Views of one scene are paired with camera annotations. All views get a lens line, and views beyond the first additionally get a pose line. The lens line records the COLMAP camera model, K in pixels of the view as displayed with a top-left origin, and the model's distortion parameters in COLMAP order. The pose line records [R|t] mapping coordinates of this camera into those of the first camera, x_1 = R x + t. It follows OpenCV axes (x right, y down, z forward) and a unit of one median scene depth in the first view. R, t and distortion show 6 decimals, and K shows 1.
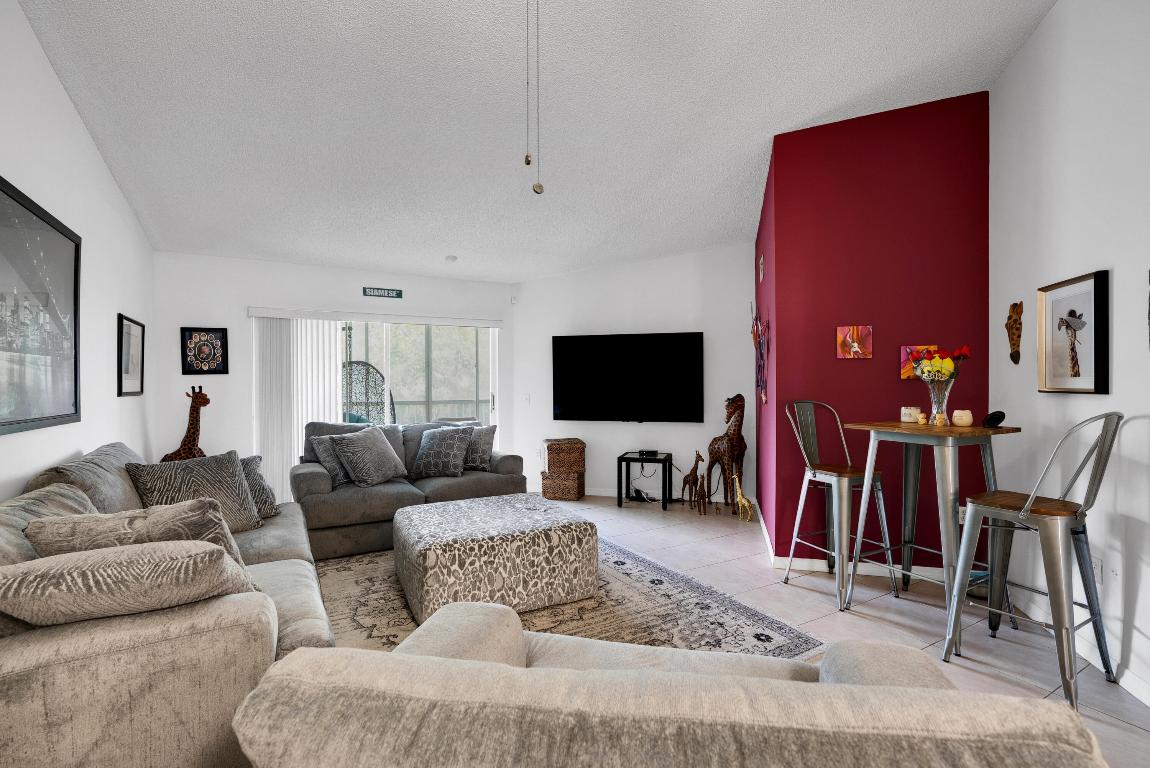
lens RADIAL K [[527.9, 0, 582.7], [0, 527.9, 387.0], [0, 0, 1]] dist [-0.013134, 0.004407]
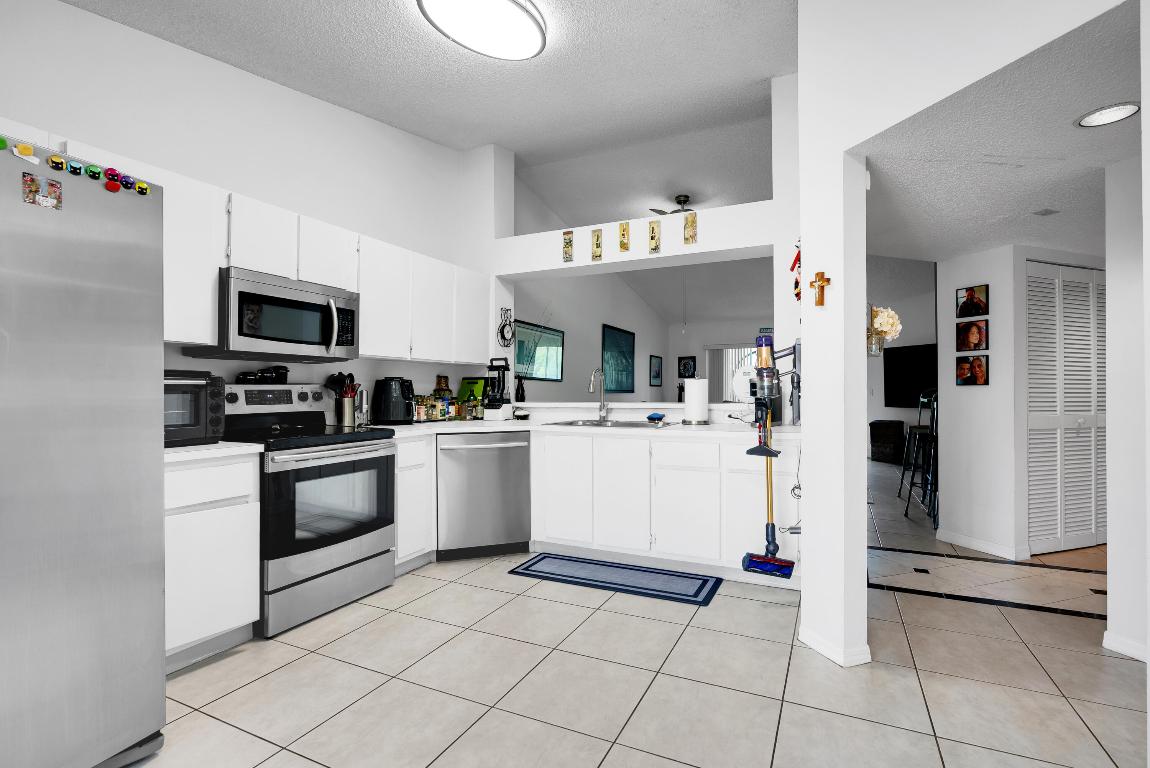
lens RADIAL K [[536.0, 0, 581.8], [0, 536.0, 385.6], [0, 0, 1]] dist [-0.011878, 0.002744]
pose [[0.563959, -0.008054, -0.825764, 1.311671], [-0.005334, 0.999896, -0.013395, 0.059017], [0.825786, 0.011959, 0.563857, -0.916079]]
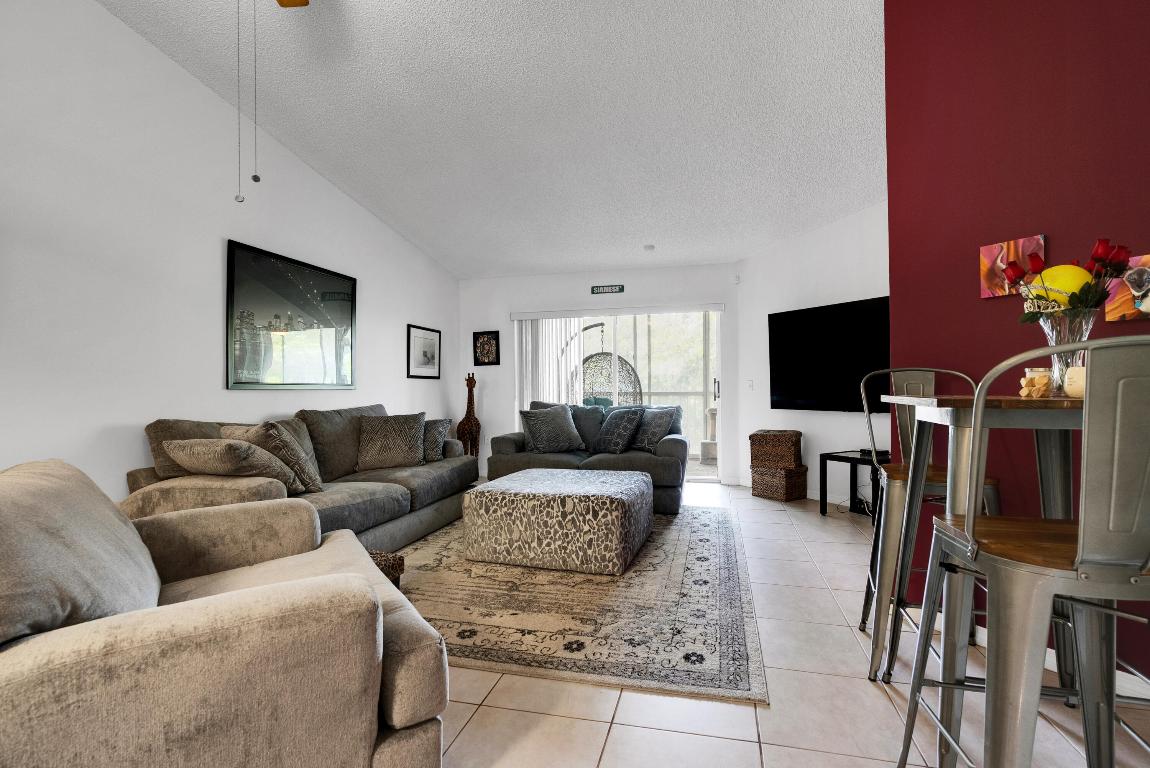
lens RADIAL K [[536.0, 0, 582.3], [0, 536.0, 394.6], [0, 0, 1]] dist [-0.011878, 0.002744]
pose [[0.718146, 0.006490, -0.695862, 0.669108], [-0.000742, 0.999963, 0.008561, 0.061148], [0.695892, -0.005632, 0.718124, 0.261114]]
